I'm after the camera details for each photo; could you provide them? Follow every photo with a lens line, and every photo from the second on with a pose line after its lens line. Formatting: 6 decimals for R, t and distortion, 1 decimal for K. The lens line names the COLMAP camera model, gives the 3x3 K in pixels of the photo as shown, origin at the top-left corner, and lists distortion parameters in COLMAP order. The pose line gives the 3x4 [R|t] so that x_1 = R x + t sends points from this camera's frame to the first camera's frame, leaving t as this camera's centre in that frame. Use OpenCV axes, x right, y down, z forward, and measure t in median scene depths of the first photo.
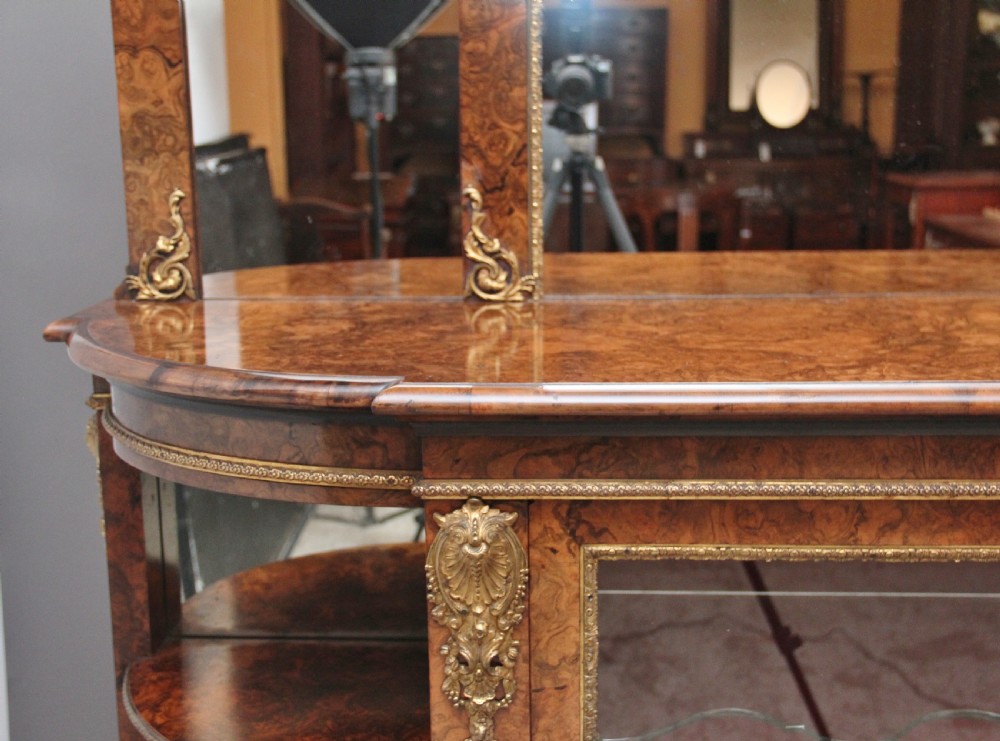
lens RADIAL K [[1436.9, 0, 523.6], [0, 1436.9, 385.3], [0, 0, 1]] dist [-0.000921, 0.362964]
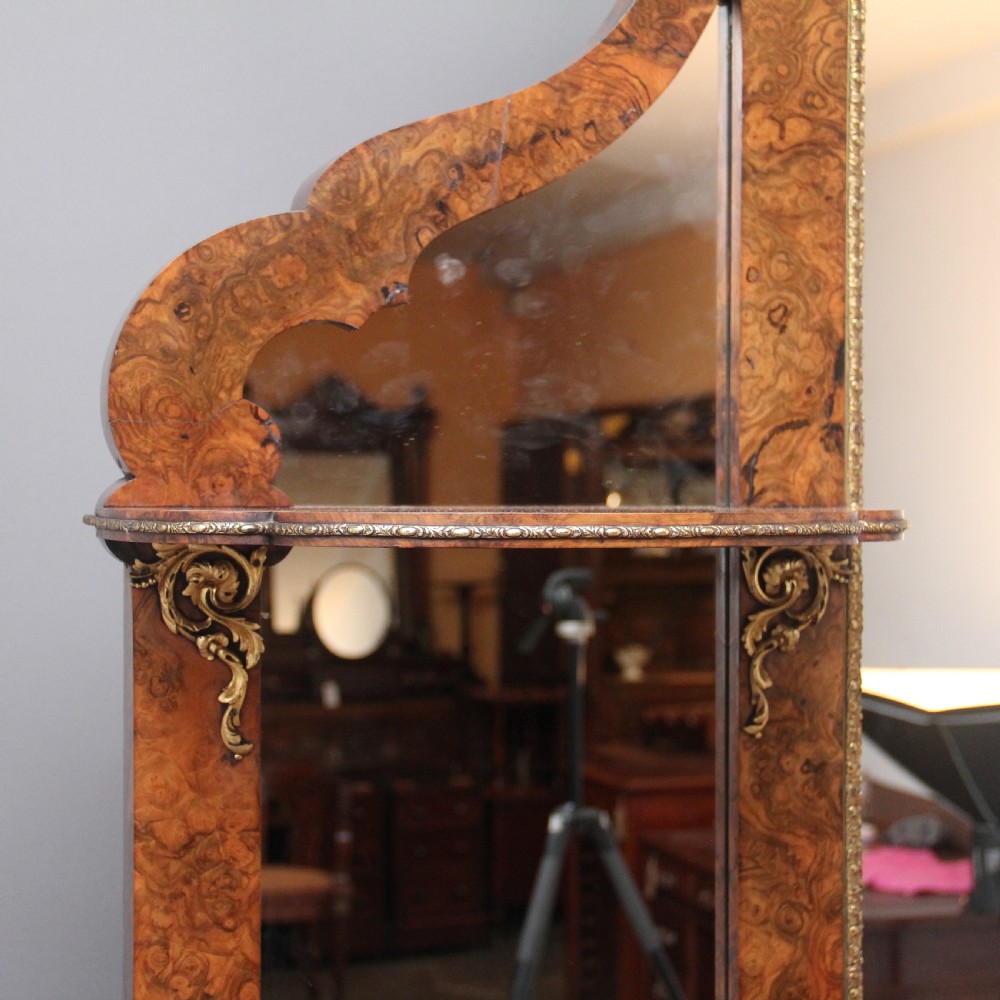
lens RADIAL K [[2028.2, 0, 500.0], [0, 2028.2, 500.0], [0, 0, 1]] dist [0.027875, 0.089914]
pose [[0.942631, 0.009122, 0.333712, -0.514313], [0.056486, 0.980855, -0.186367, -0.406776], [-0.329023, 0.194525, 0.924069, 0.274396]]
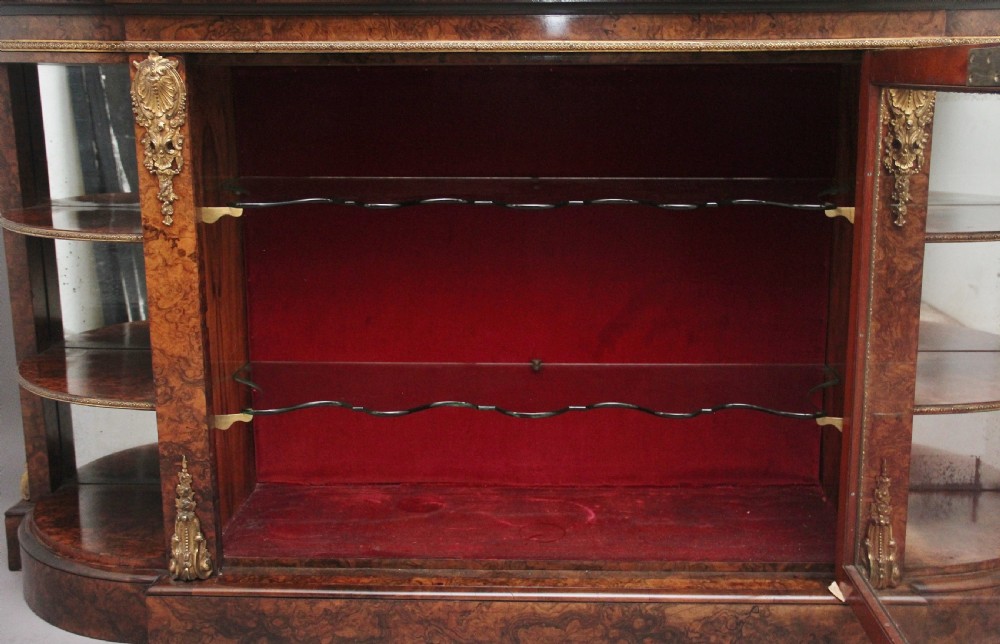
lens RADIAL K [[1183.3, 0, 514.7], [0, 1183.3, 327.1], [0, 0, 1]] dist [-0.037553, 0.340293]
pose [[0.999928, 0.009083, -0.007846, 0.434071], [-0.009067, 0.999957, 0.002103, 0.414287], [0.007865, -0.002032, 0.999967, -0.517379]]
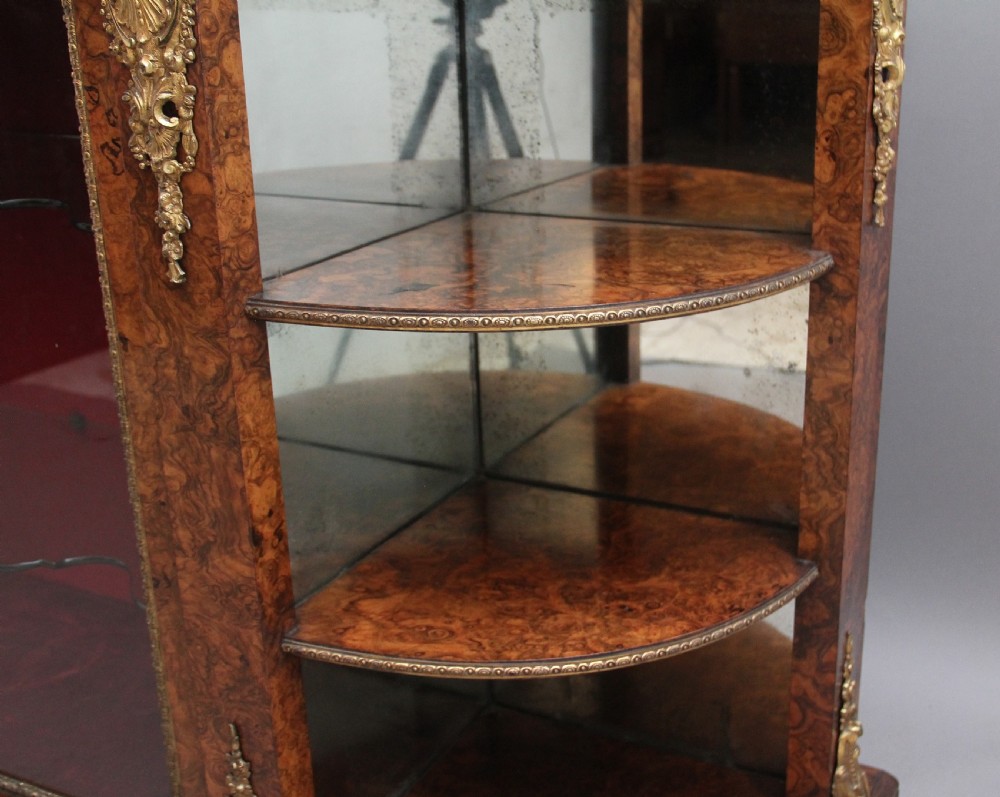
lens RADIAL K [[1266.4, 0, 572.0], [0, 1266.4, 398.7], [0, 0, 1]] dist [-0.005707, 0.013555]
pose [[0.902348, 0.137740, -0.408406, 1.446979], [-0.086149, 0.986078, 0.142226, 0.224501], [0.422310, -0.093153, 0.901652, 0.399245]]
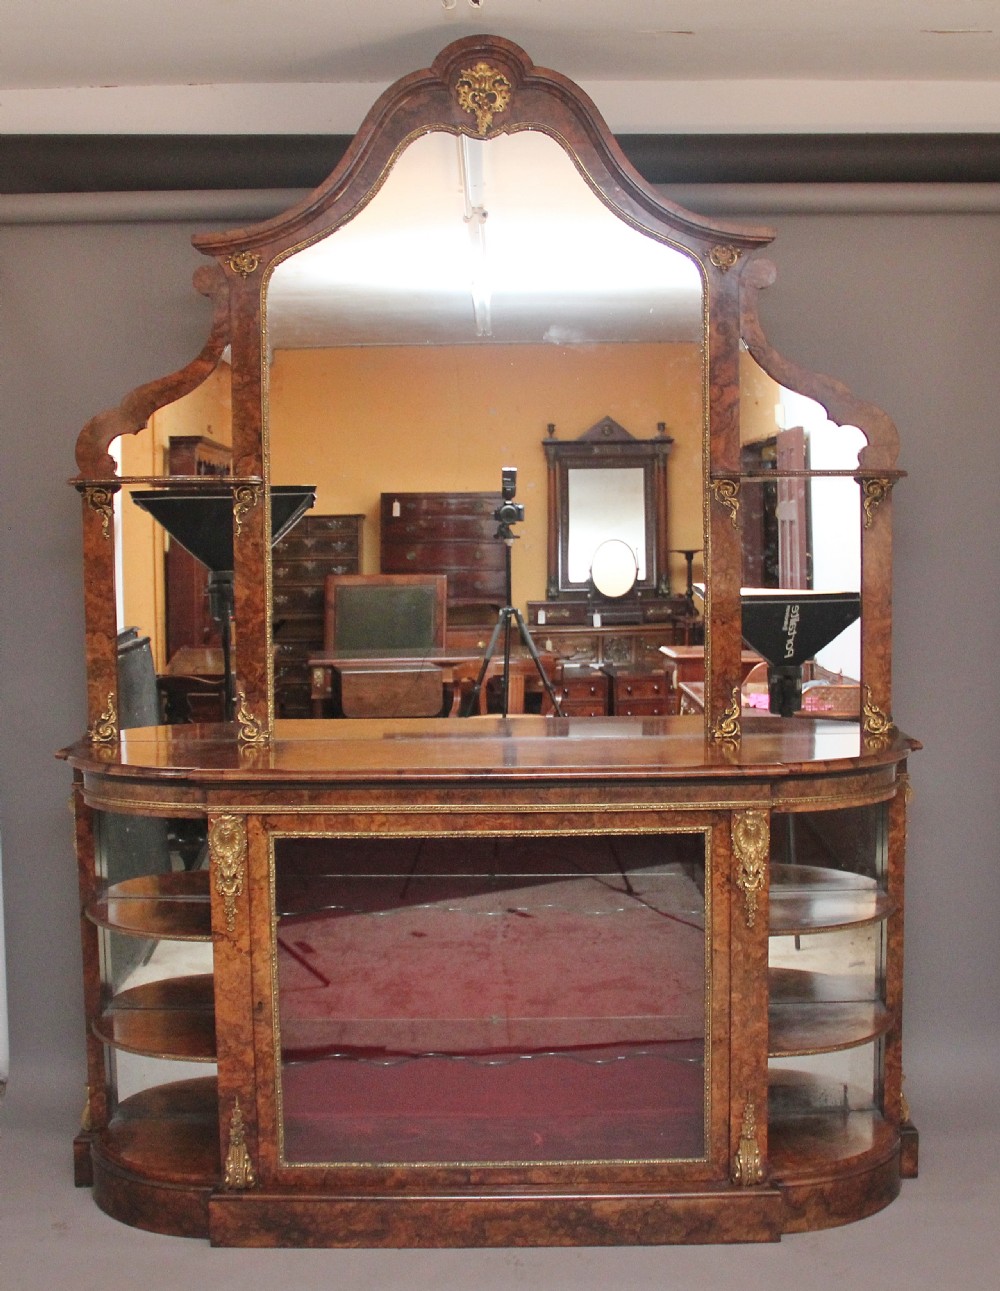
lens RADIAL K [[1807.1, 0, 502.1], [0, 1807.1, 684.5], [0, 0, 1]] dist [-0.139942, 0.069285]
pose [[0.999796, -0.001599, 0.020130, 0.398279], [0.003667, 0.994661, -0.103126, 0.181873], [-0.019858, 0.103179, 0.994465, -2.286518]]
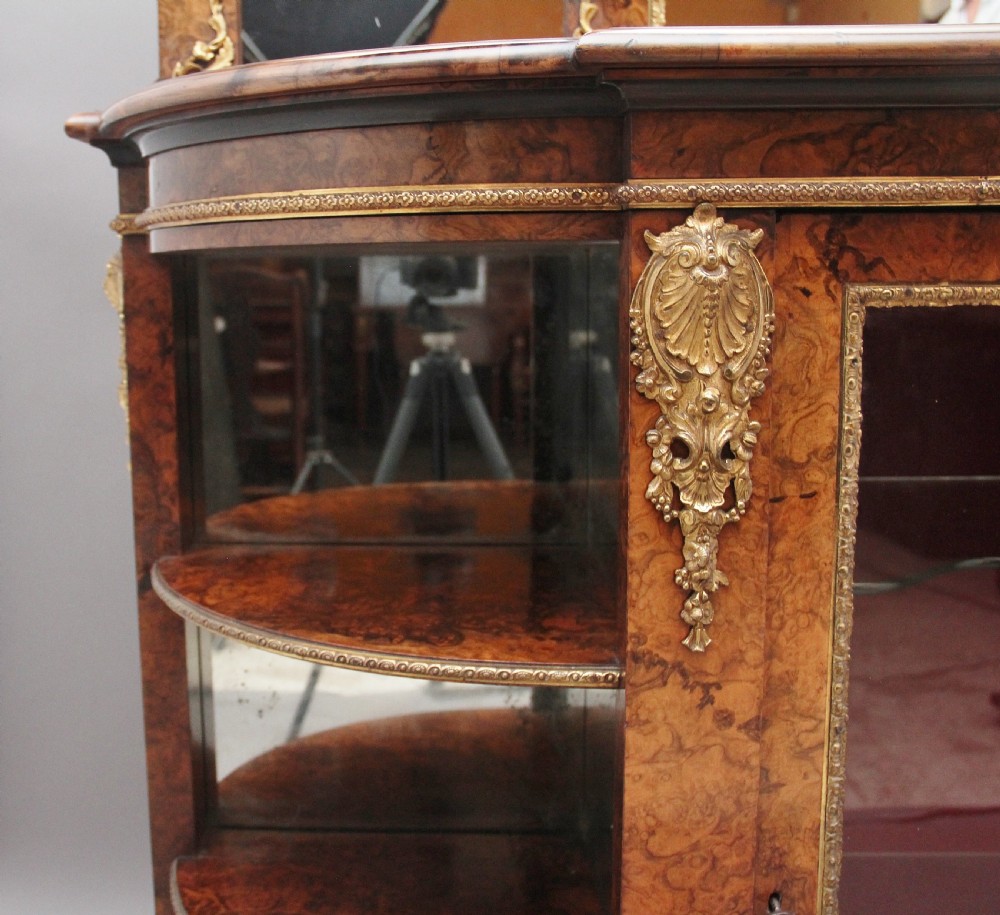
lens RADIAL K [[1293.1, 0, 381.3], [0, 1293.1, 459.1], [0, 0, 1]] dist [-0.132835, 0.170232]
pose [[0.999934, -0.004355, -0.010666, -0.180158], [0.003668, 0.997969, -0.063589, 0.233484], [0.010921, 0.063545, 0.997919, 0.368432]]
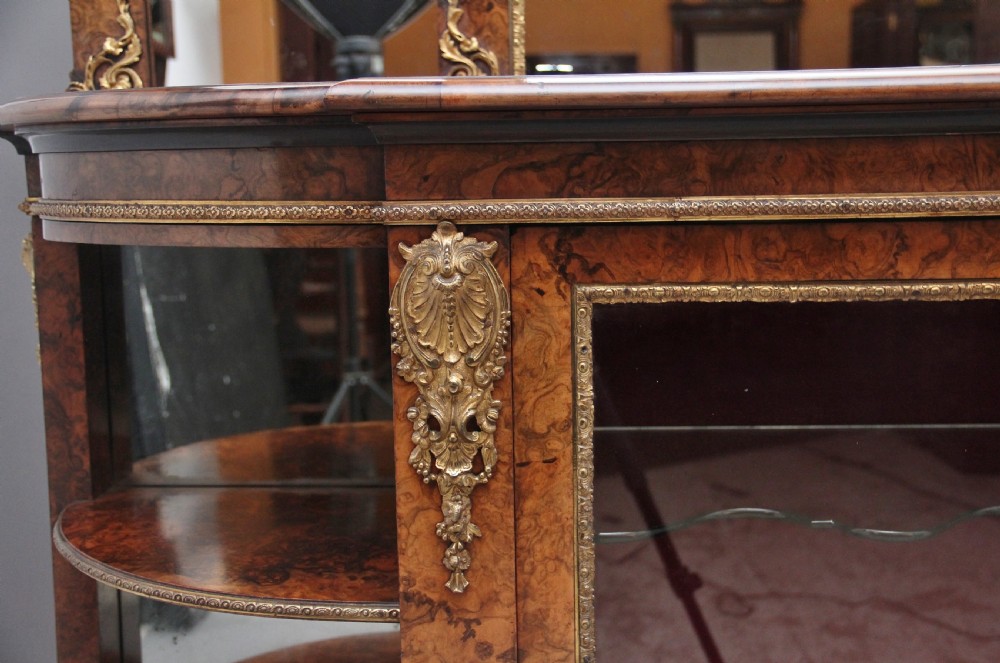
lens RADIAL K [[1303.5, 0, 520.4], [0, 1303.5, 337.2], [0, 0, 1]] dist [-0.021423, 0.424589]
pose [[0.999931, -0.006669, 0.009704, 0.001456], [0.007450, 0.996538, -0.082806, 0.202651], [-0.009118, 0.082873, 0.996518, 0.230958]]
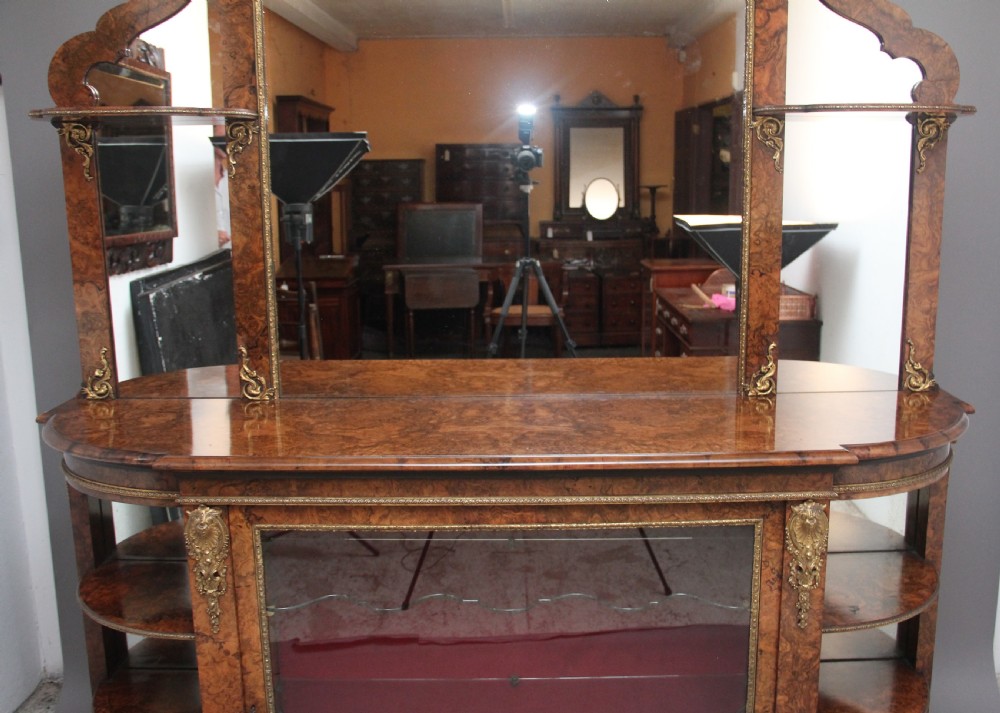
lens RADIAL K [[1010.6, 0, 539.0], [0, 1010.6, 368.3], [0, 0, 1]] dist [-0.125246, 0.193296]
pose [[0.999325, -0.002782, 0.036624, 0.432108], [0.002584, 0.999982, 0.005456, -0.142340], [-0.036639, -0.005358, 0.999314, -0.595766]]
